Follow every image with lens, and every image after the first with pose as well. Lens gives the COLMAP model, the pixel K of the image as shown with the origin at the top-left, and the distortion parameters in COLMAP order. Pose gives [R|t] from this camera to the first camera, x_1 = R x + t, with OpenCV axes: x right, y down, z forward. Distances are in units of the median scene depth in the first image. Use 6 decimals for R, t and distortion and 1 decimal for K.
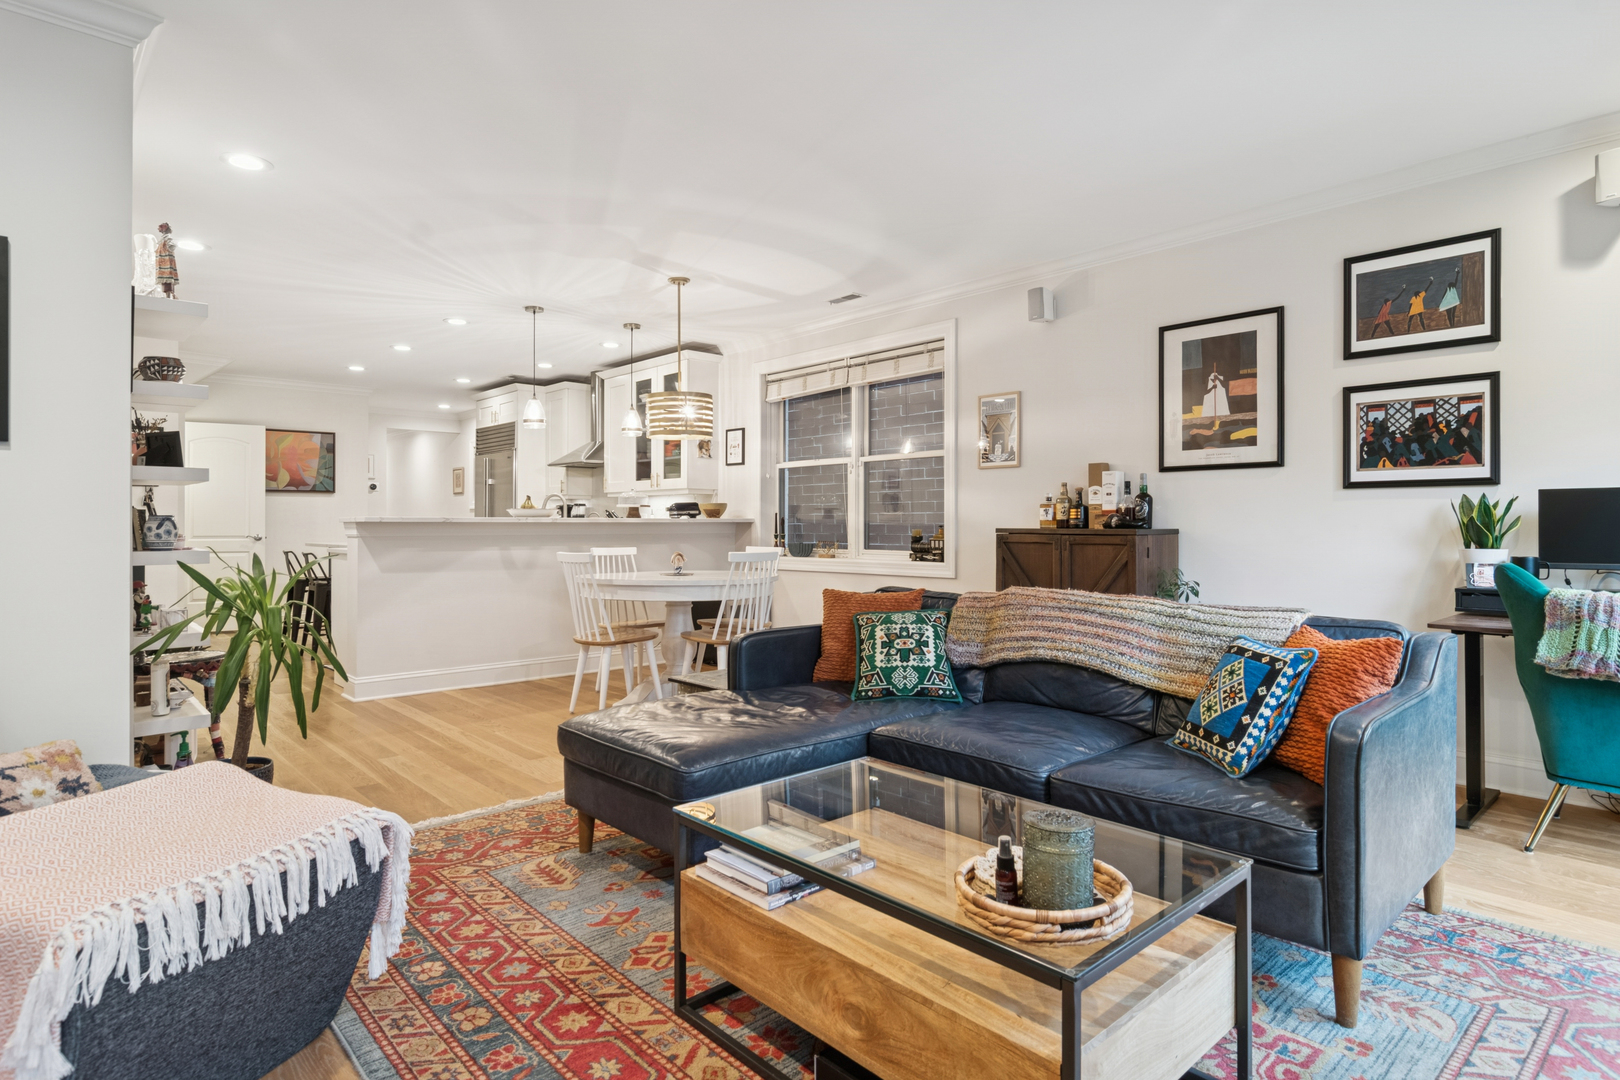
lens RADIAL K [[873.1, 0, 810.3], [0, 873.1, 520.0], [0, 0, 1]] dist [-0.002157, 0.000213]
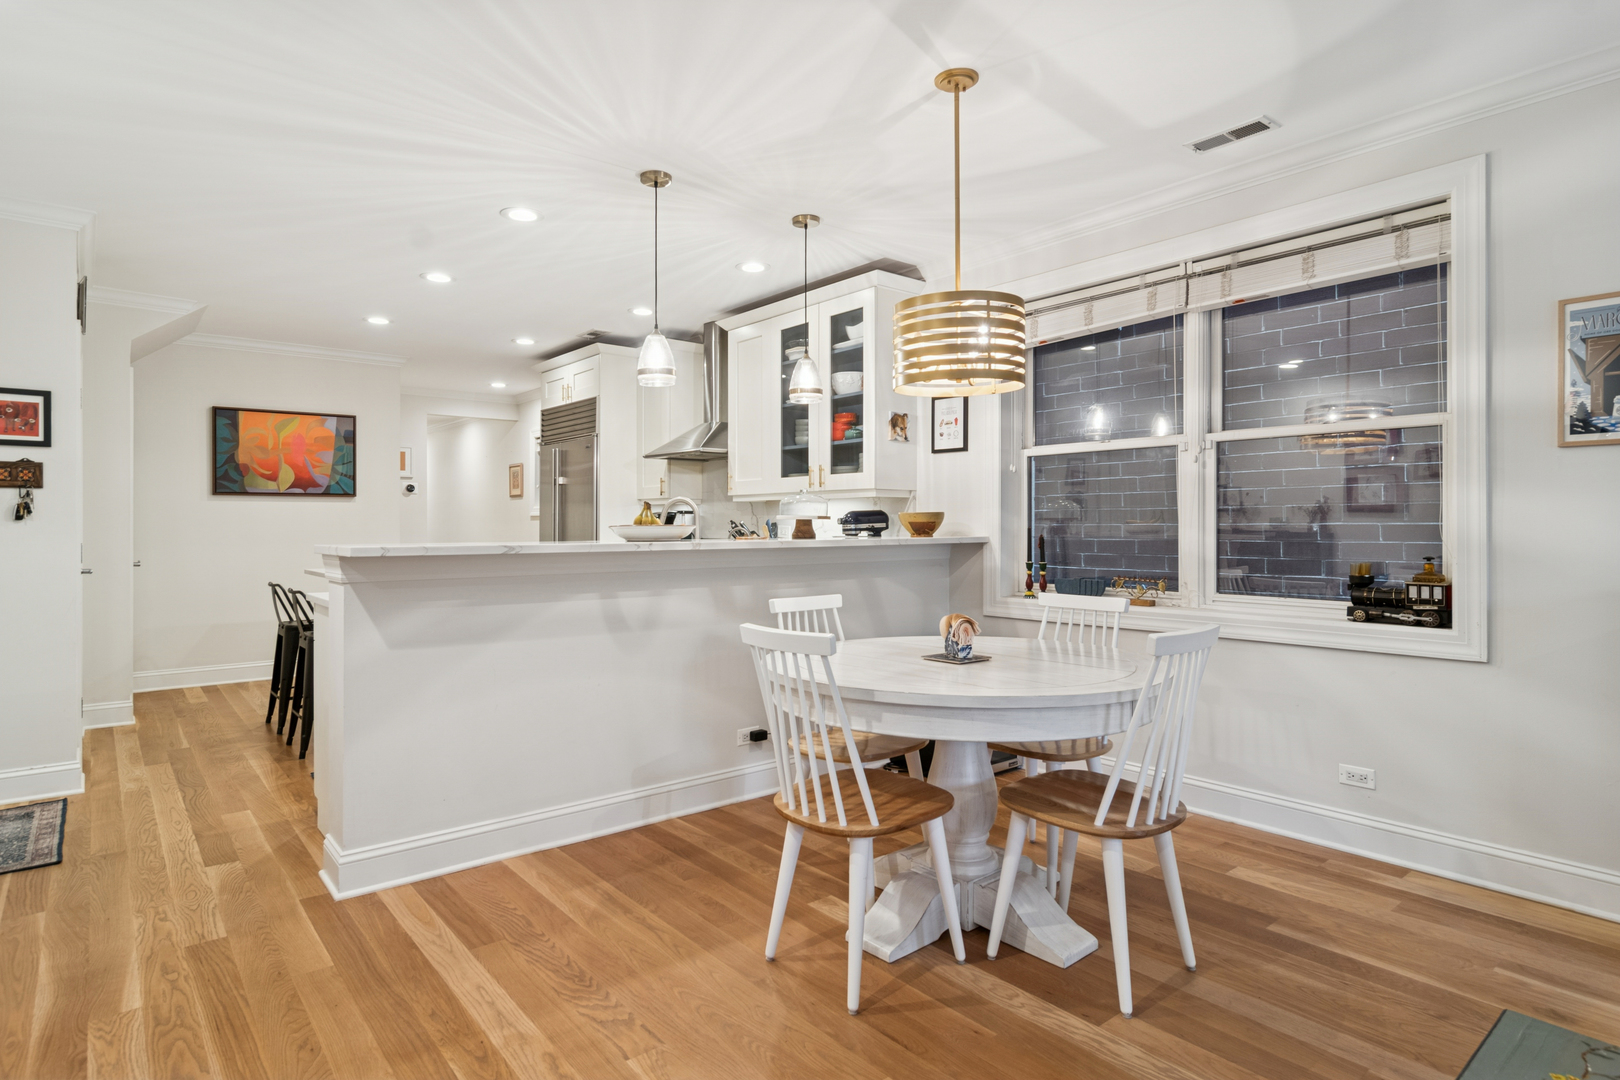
lens RADIAL K [[867.3, 0, 809.4], [0, 867.3, 523.2], [0, 0, 1]] dist [-0.000027, -0.000851]
pose [[0.998729, -0.001539, -0.050373, -0.186844], [0.001705, 0.999993, 0.003246, -0.015696], [0.050368, -0.003328, 0.998725, 0.433370]]
